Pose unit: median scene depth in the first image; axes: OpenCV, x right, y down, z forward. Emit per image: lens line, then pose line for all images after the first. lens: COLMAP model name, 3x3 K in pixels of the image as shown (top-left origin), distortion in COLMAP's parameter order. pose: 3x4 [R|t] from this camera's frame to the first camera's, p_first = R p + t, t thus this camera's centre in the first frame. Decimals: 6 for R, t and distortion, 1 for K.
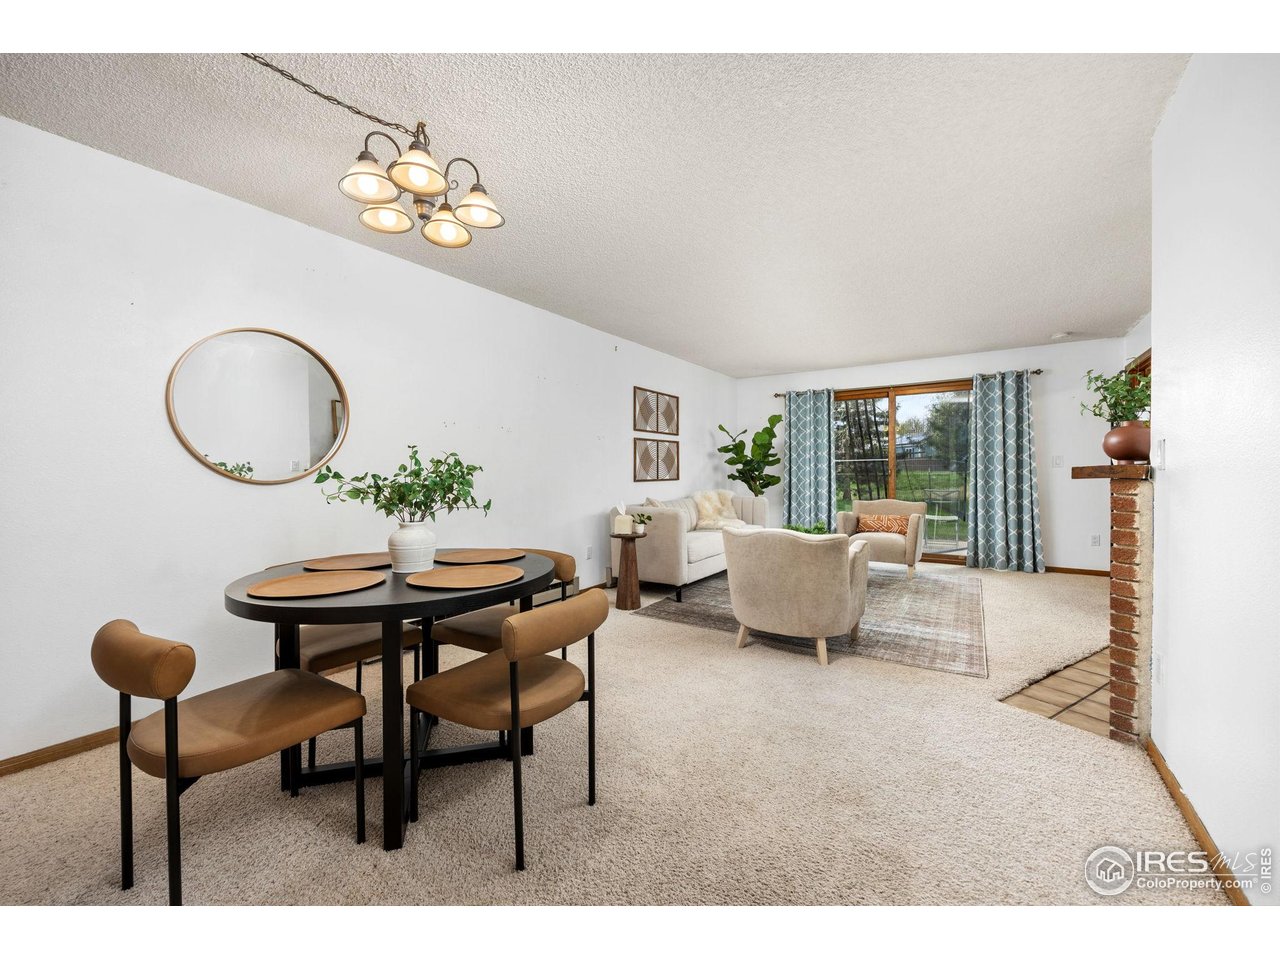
lens RADIAL K [[519.9, 0, 635.1], [0, 519.9, 479.1], [0, 0, 1]] dist [-0.000915, 0.000544]
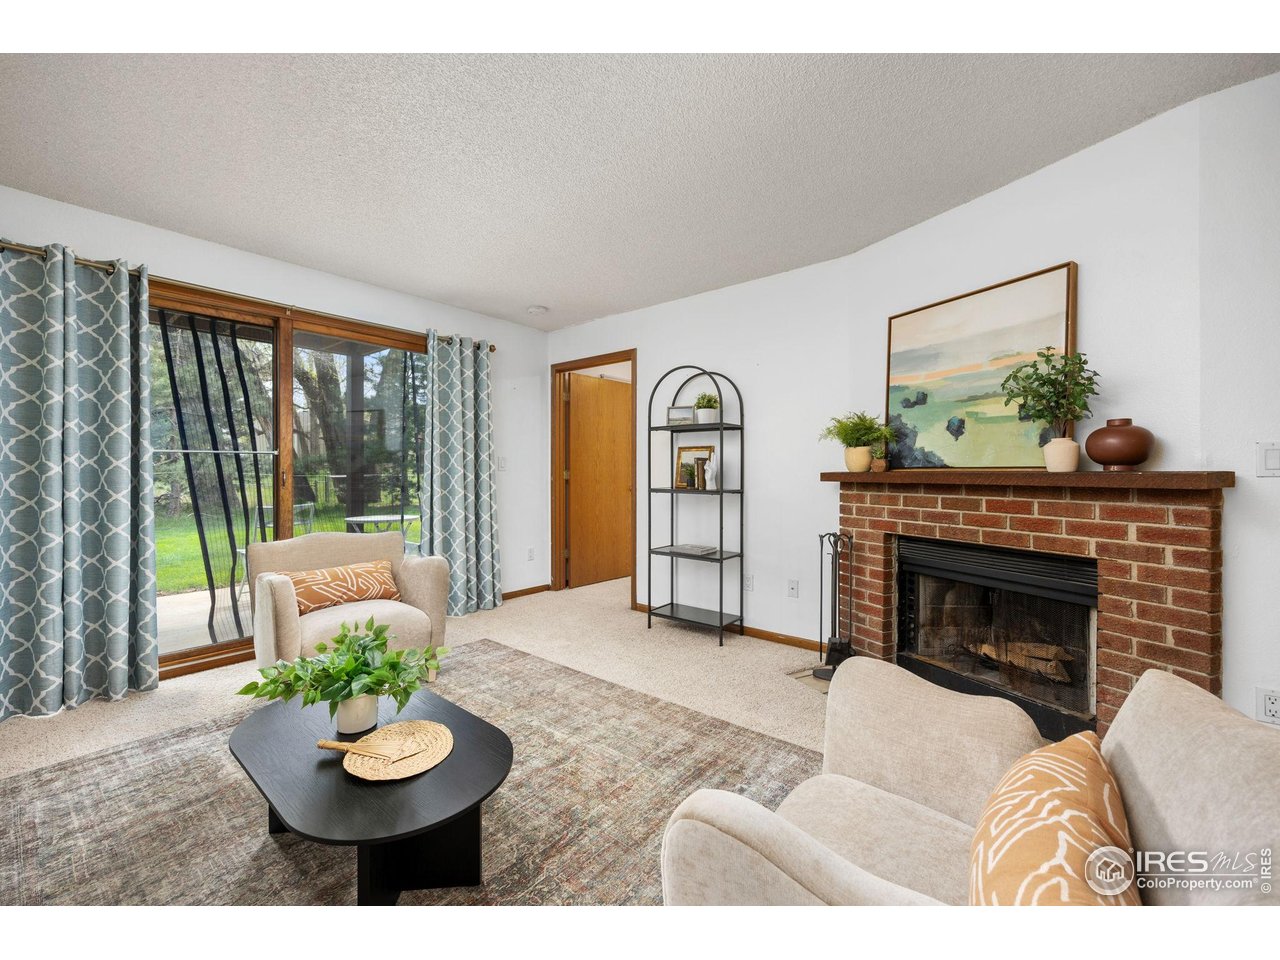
lens RADIAL K [[519.9, 0, 642.7], [0, 519.9, 475.3], [0, 0, 1]] dist [-0.000915, 0.000544]
pose [[0.094387, -0.002282, 0.995533, 0.021905], [0.014630, 0.999893, 0.000905, -0.012905], [-0.995428, 0.014479, 0.094410, 0.676179]]
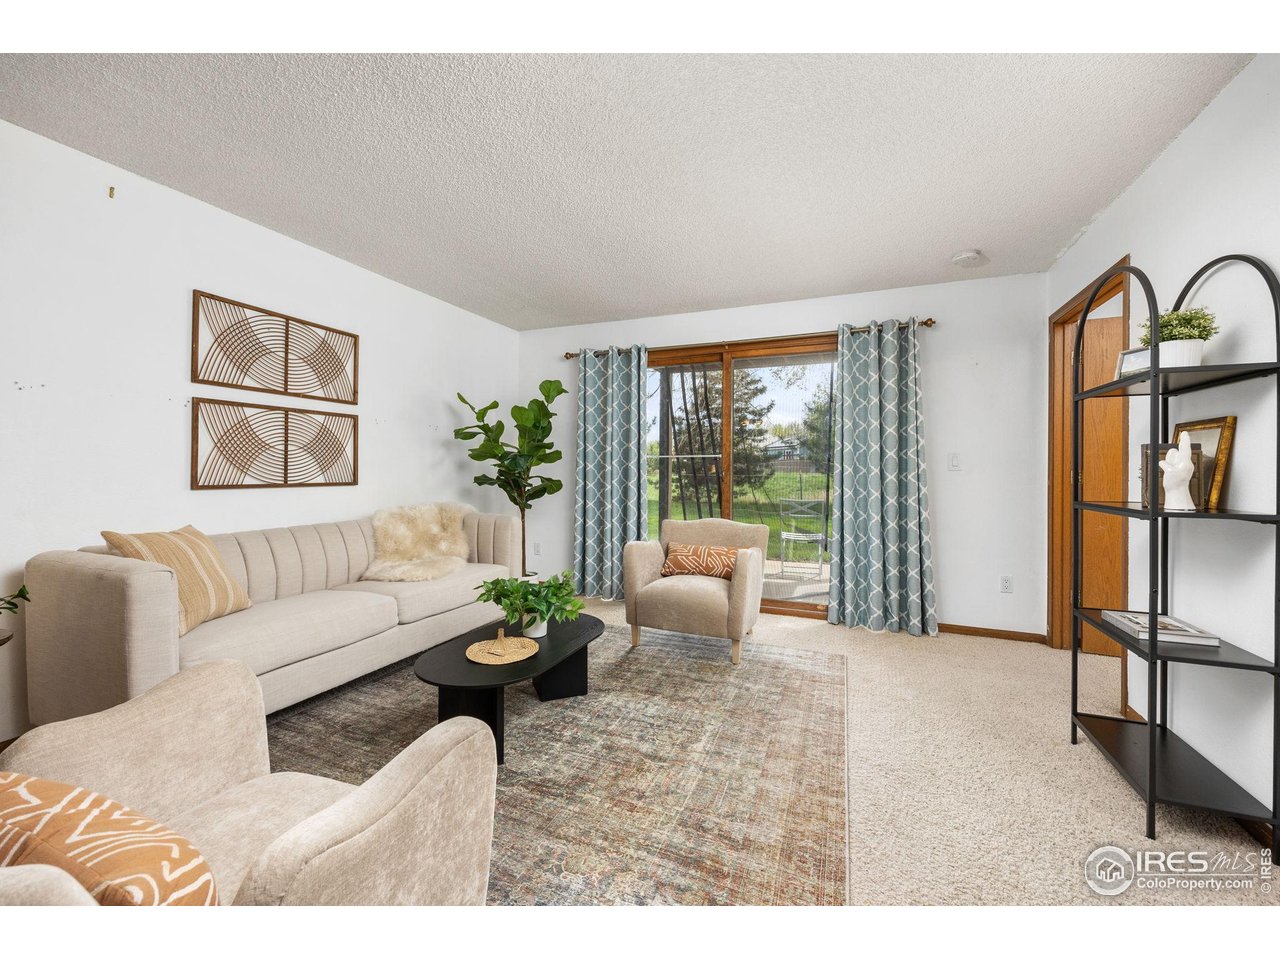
lens RADIAL K [[519.9, 0, 639.7], [0, 519.9, 469.7], [0, 0, 1]] dist [-0.000915, 0.000544]
pose [[0.981463, 0.014087, 0.191134, 0.289377], [-0.010631, 0.999761, -0.019096, -0.007392], [-0.191358, 0.016710, 0.981378, 0.419453]]
